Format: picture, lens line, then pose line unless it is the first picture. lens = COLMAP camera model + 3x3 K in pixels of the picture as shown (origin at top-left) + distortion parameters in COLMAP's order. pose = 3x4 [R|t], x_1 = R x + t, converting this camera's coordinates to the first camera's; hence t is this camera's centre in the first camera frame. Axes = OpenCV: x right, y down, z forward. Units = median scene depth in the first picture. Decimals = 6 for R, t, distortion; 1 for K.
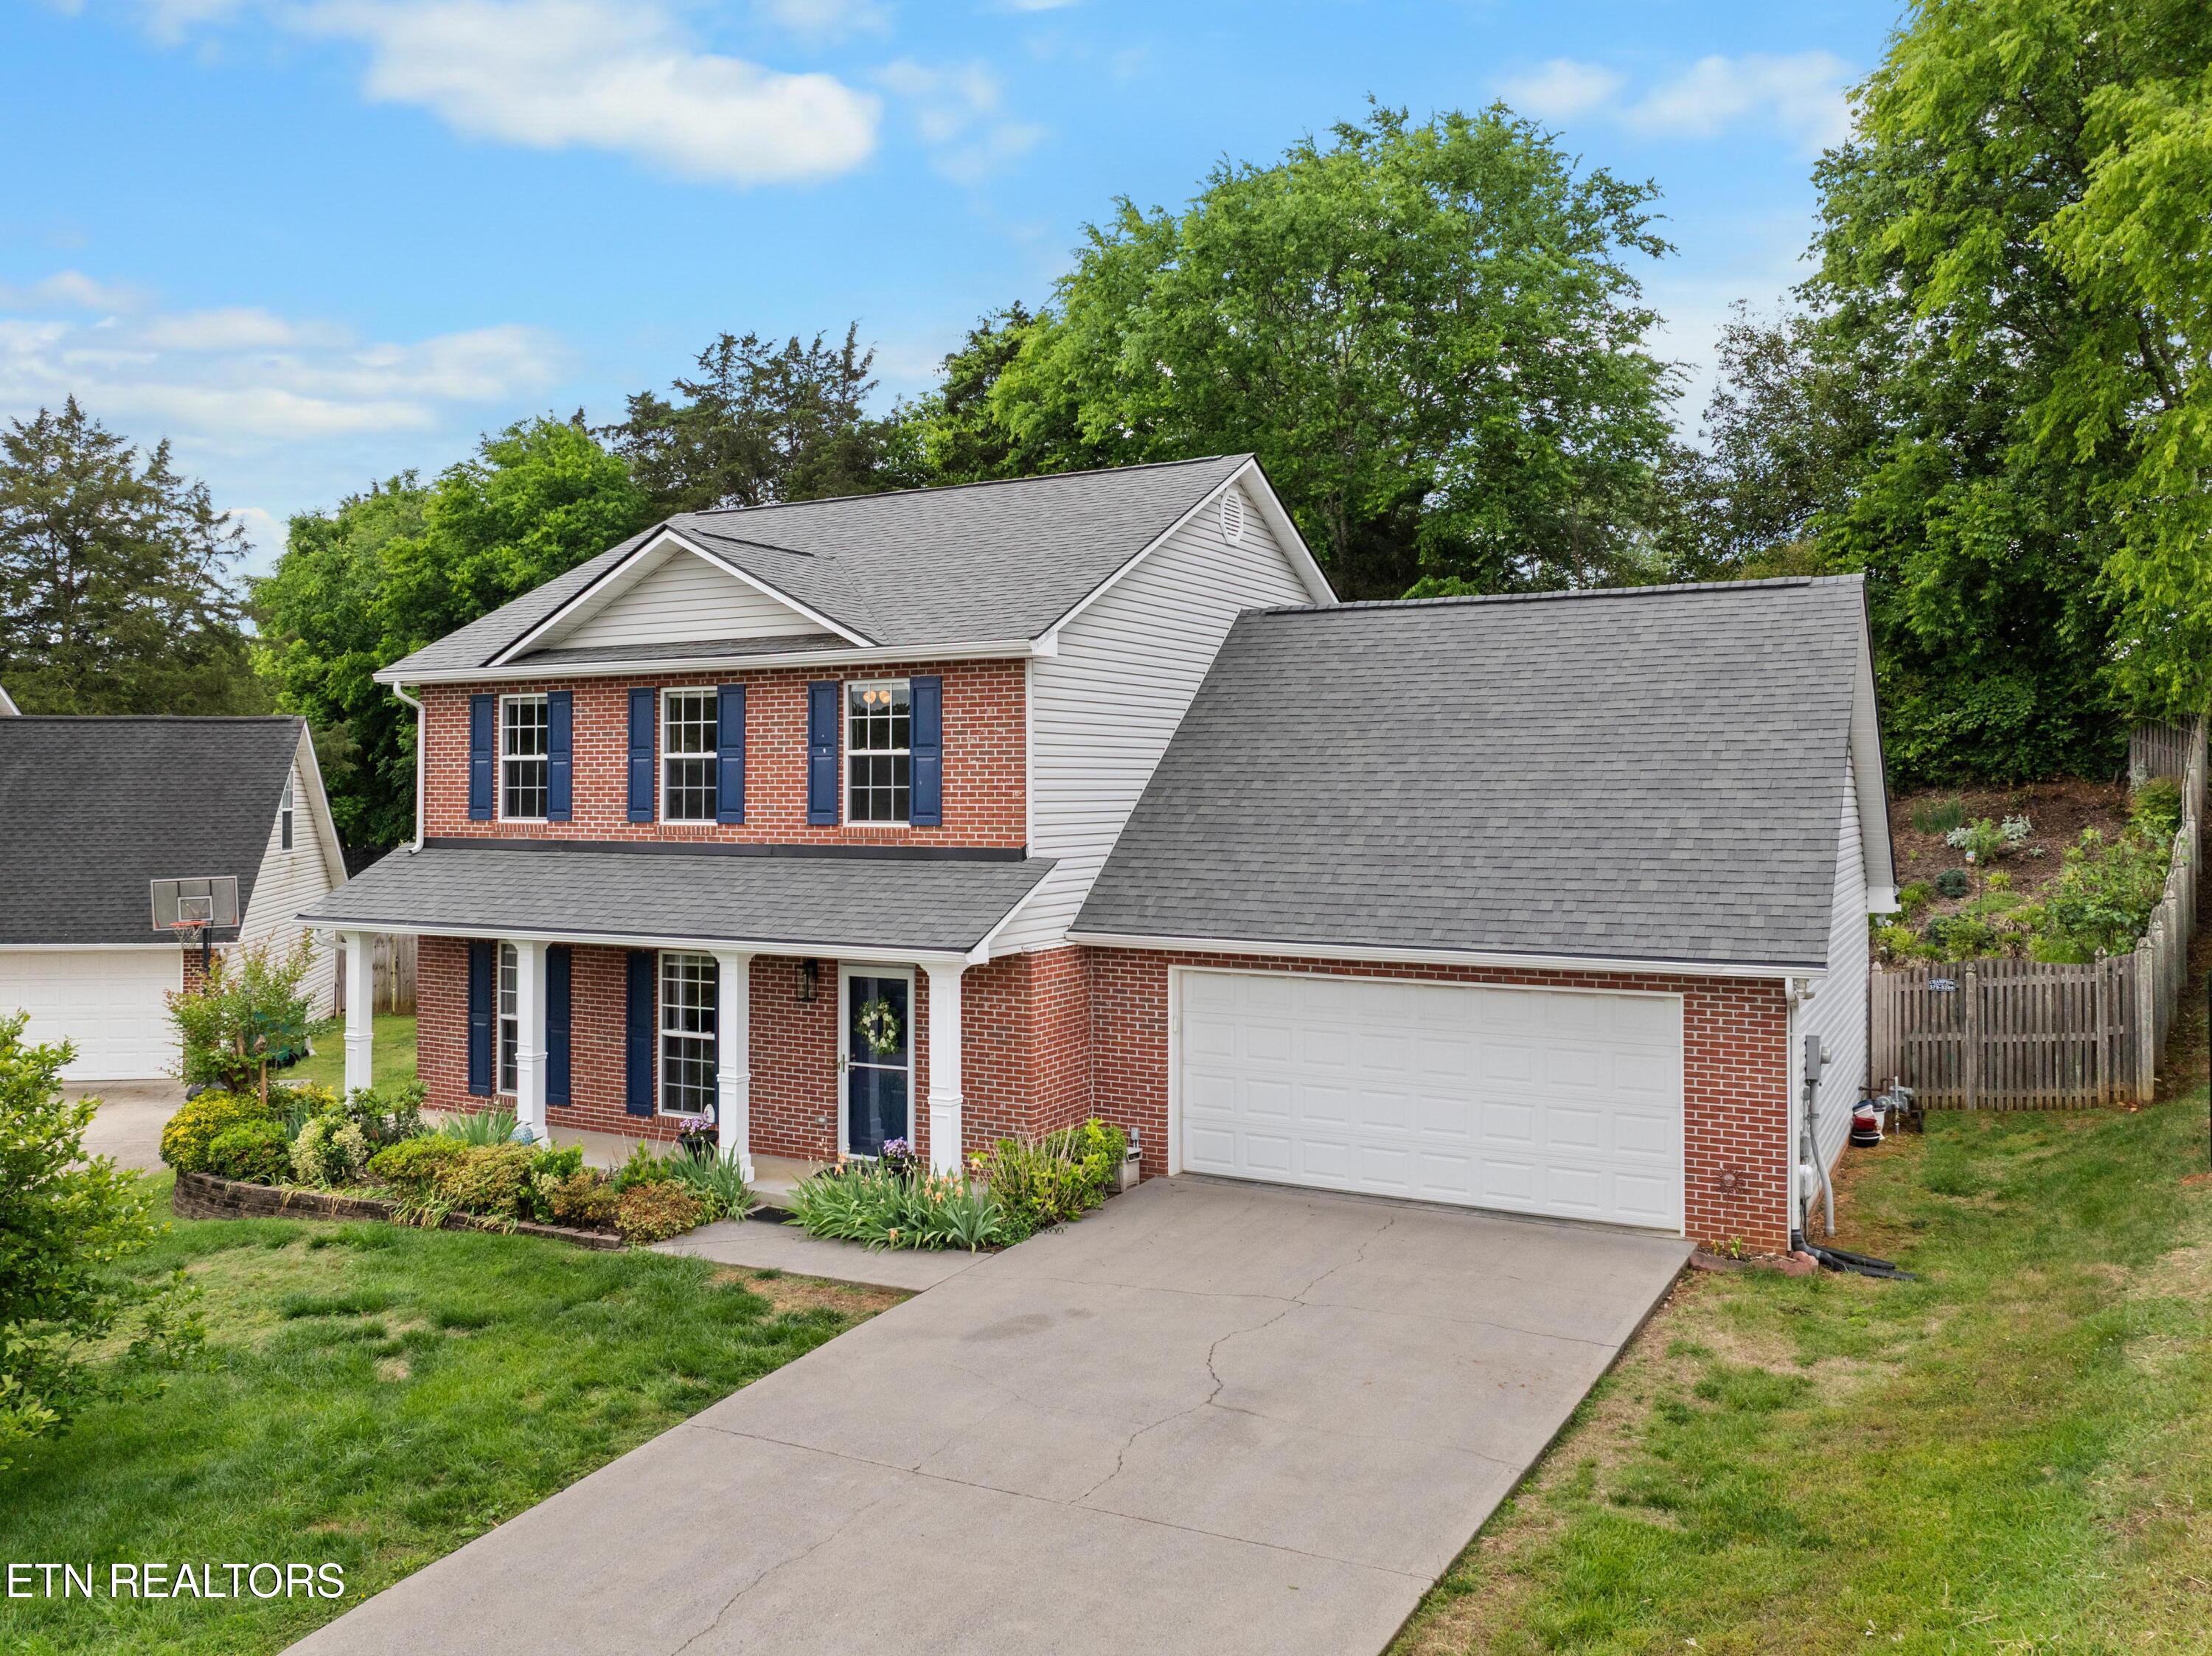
lens RADIAL K [[1718.7, 0, 1038.4], [0, 1718.7, 712.4], [0, 0, 1]] dist [-0.043770, -0.004602]
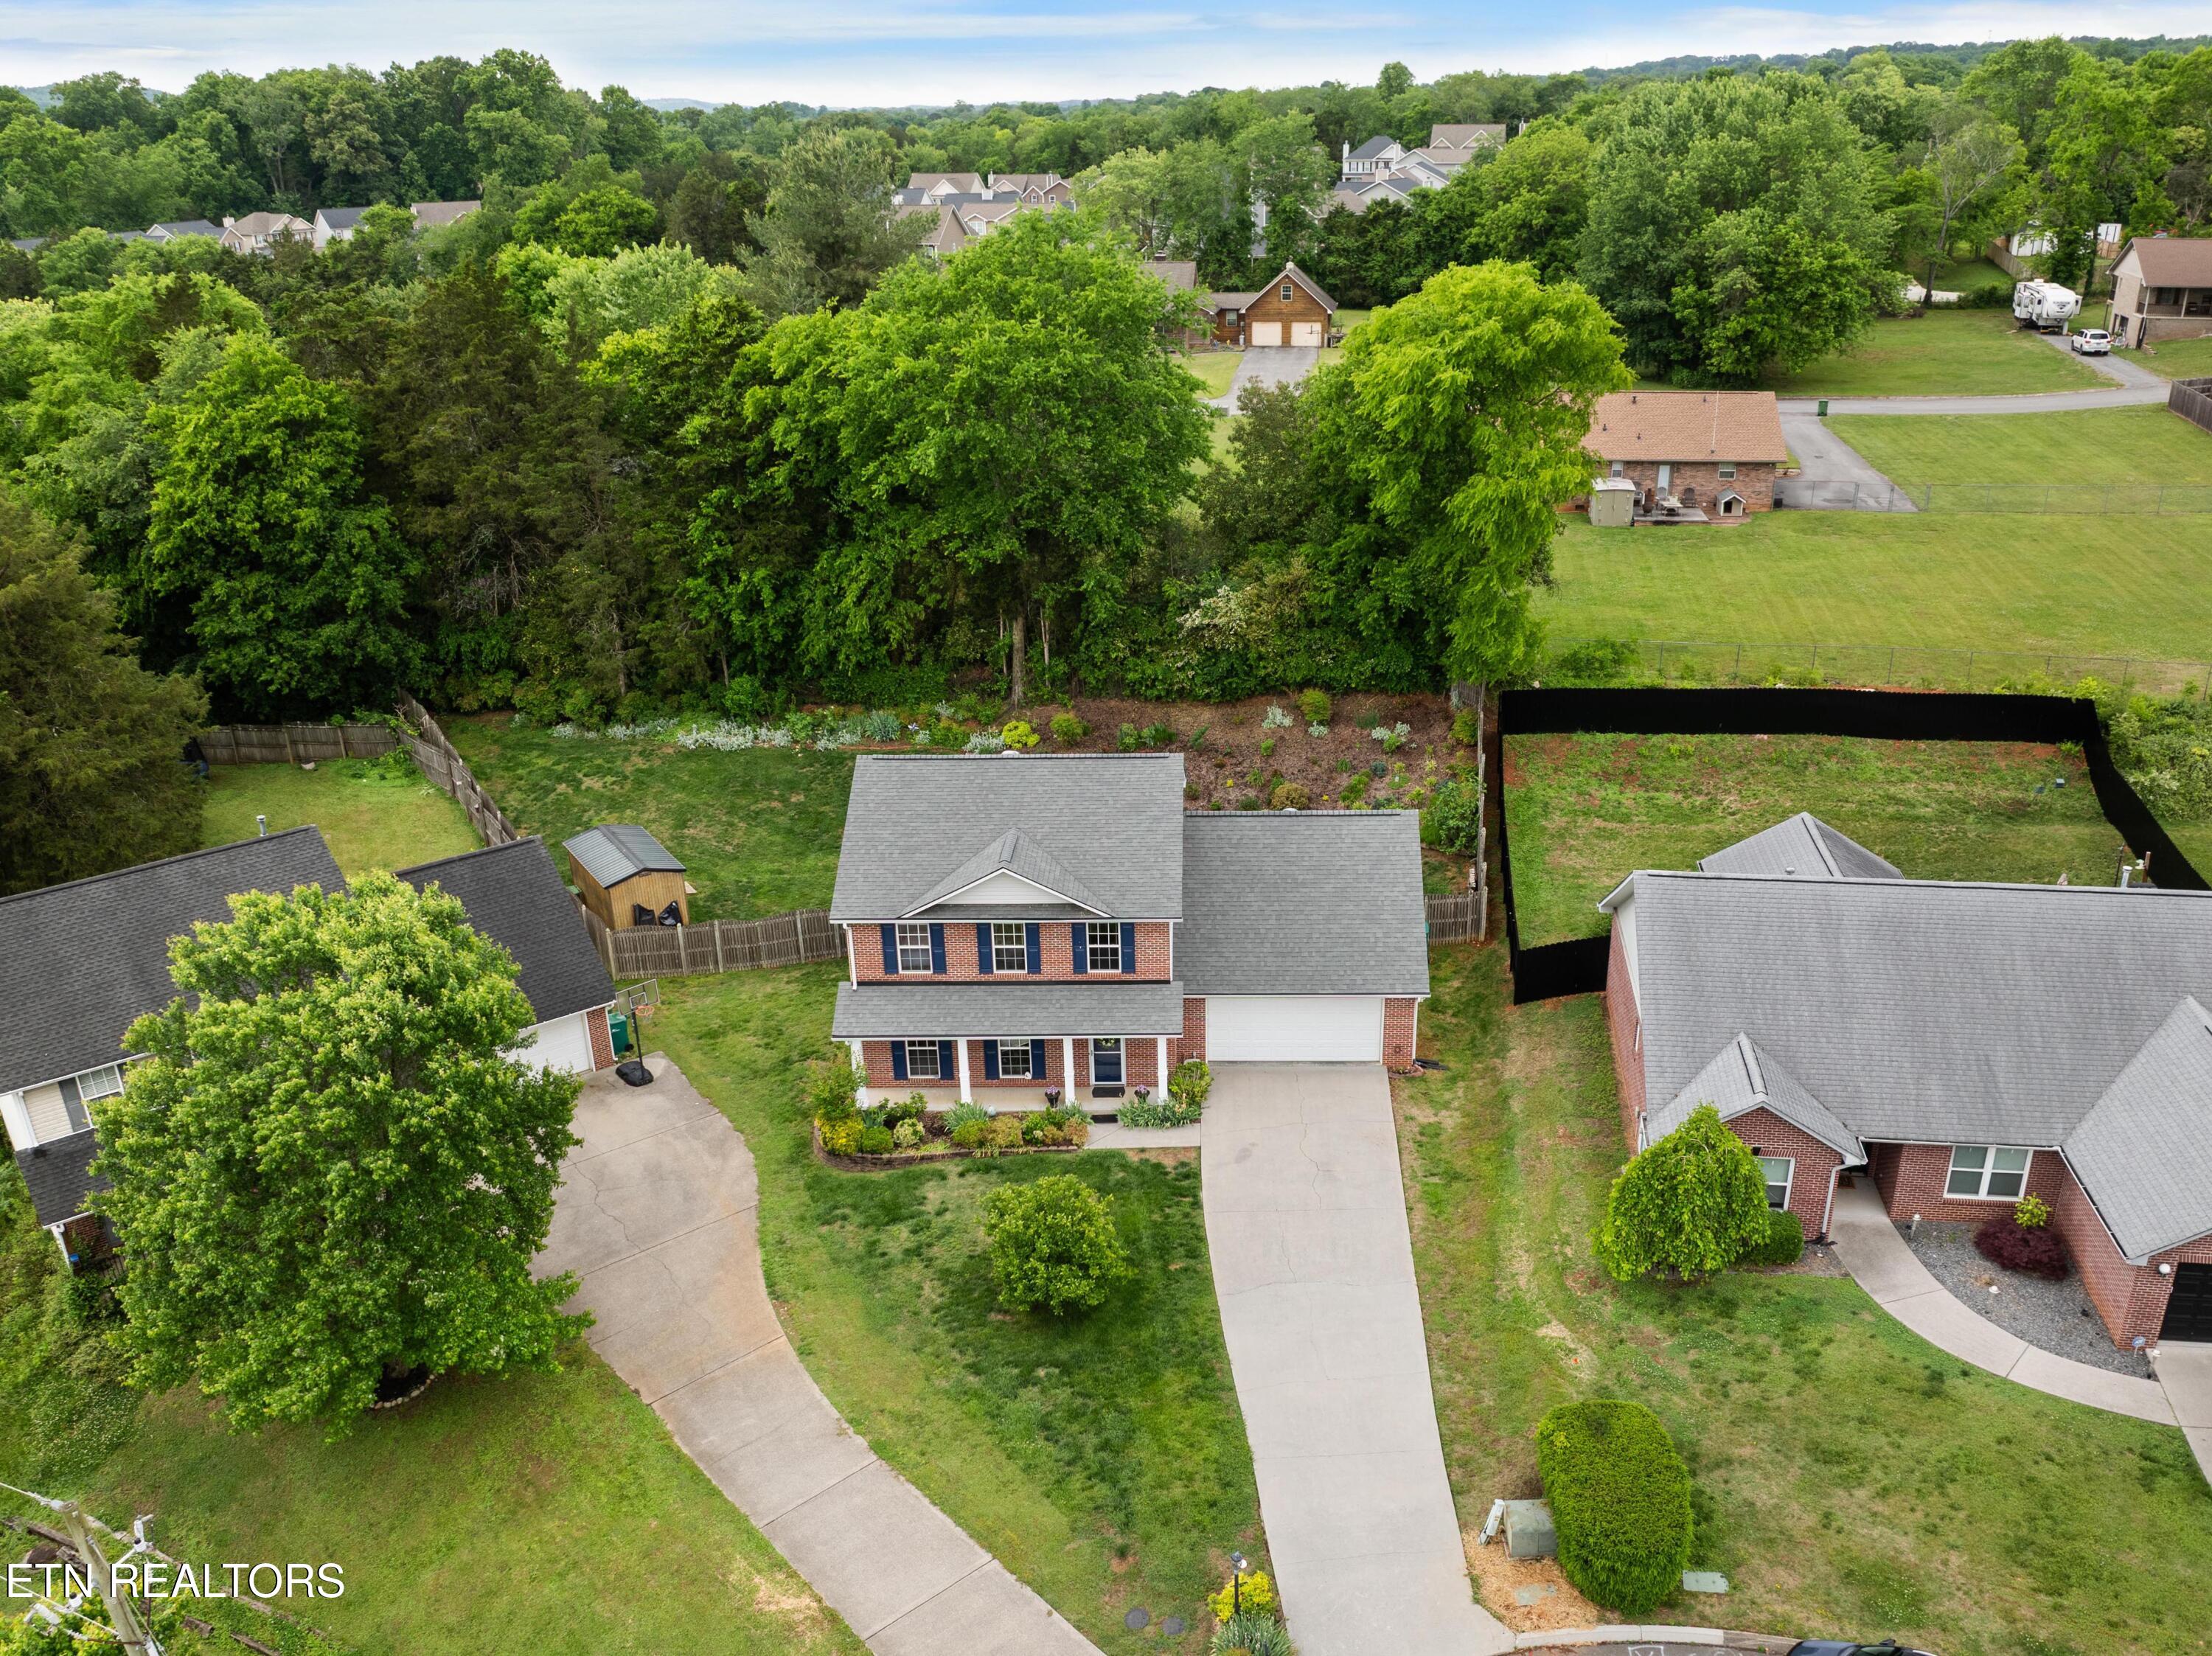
lens RADIAL K [[1814.8, 0, 1183.2], [0, 1814.8, 934.4], [0, 0, 1]] dist [-0.038304, -0.000096]
pose [[0.869217, -0.208454, 0.448340, -1.081350], [-0.018067, 0.892783, 0.450124, -1.092980], [-0.494100, -0.399355, 0.772256, -1.034438]]
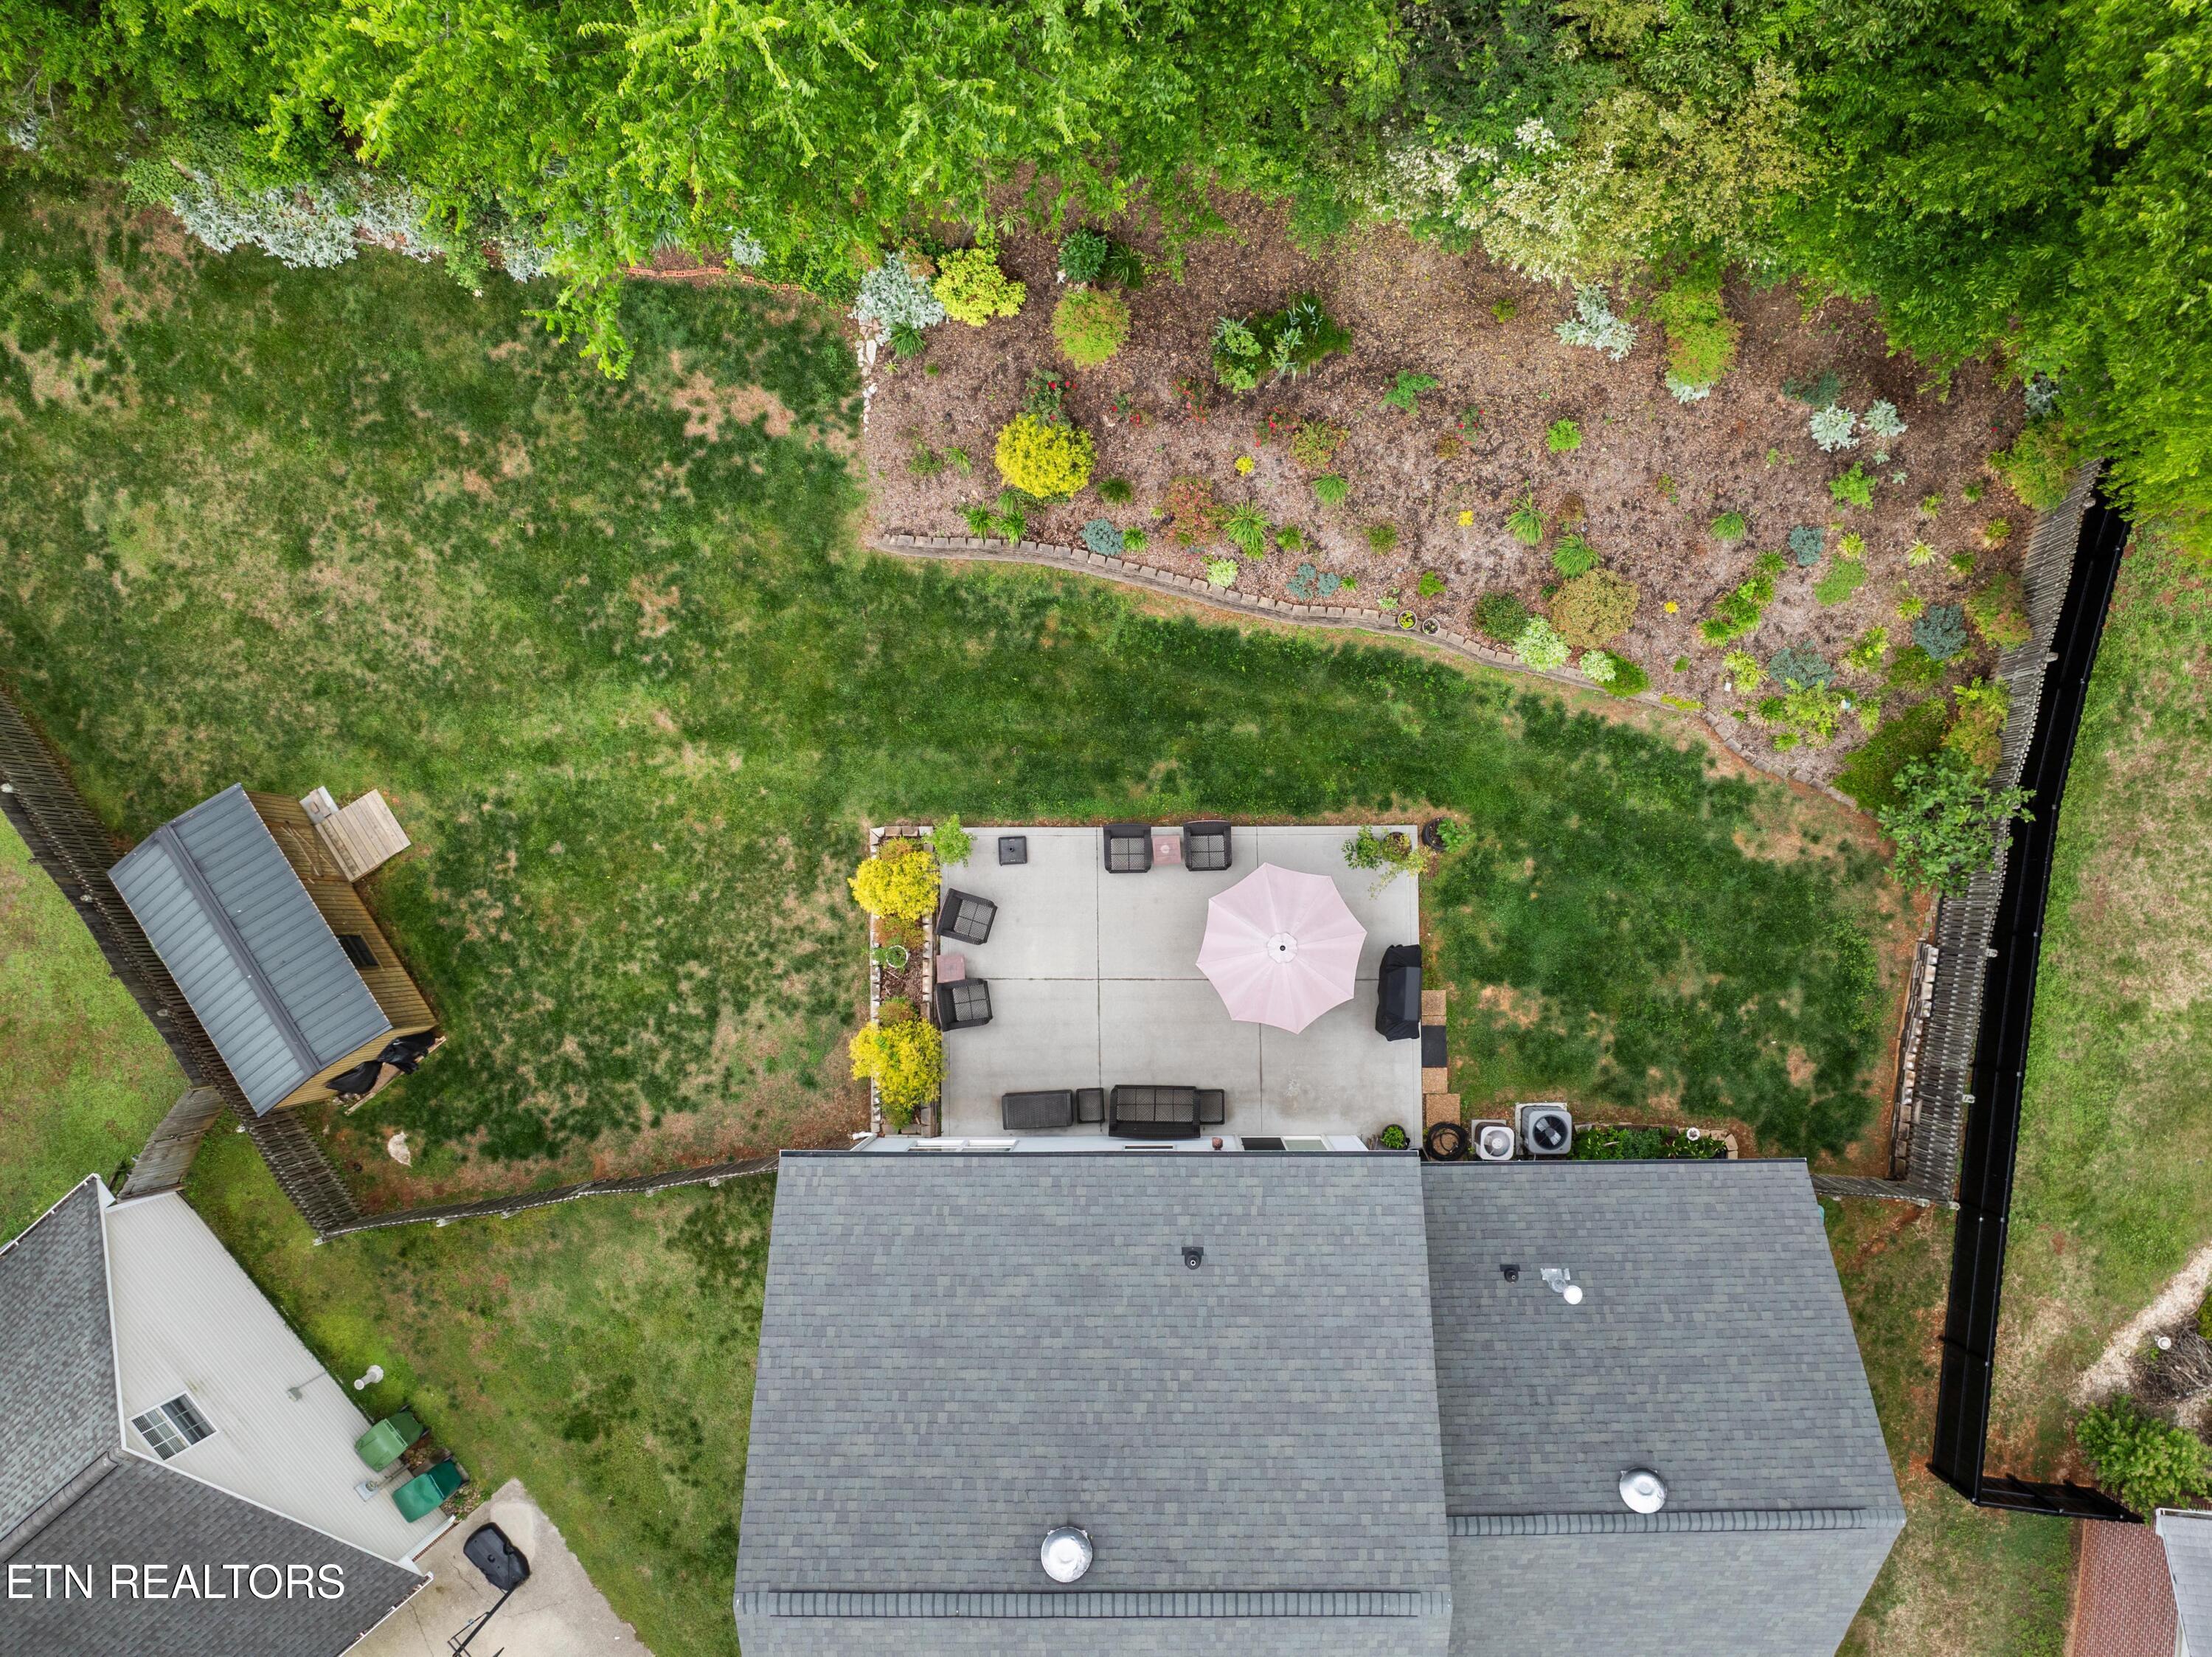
lens RADIAL K [[1601.6, 0, 1157.2], [0, 1601.6, 844.8], [0, 0, 1]] dist [-0.043425, 0.008774]
pose [[0.860887, -0.508507, 0.017175, 0.202430], [-0.024840, -0.008290, 0.999657, -1.170740], [-0.508190, -0.861018, -0.019768, 1.613423]]
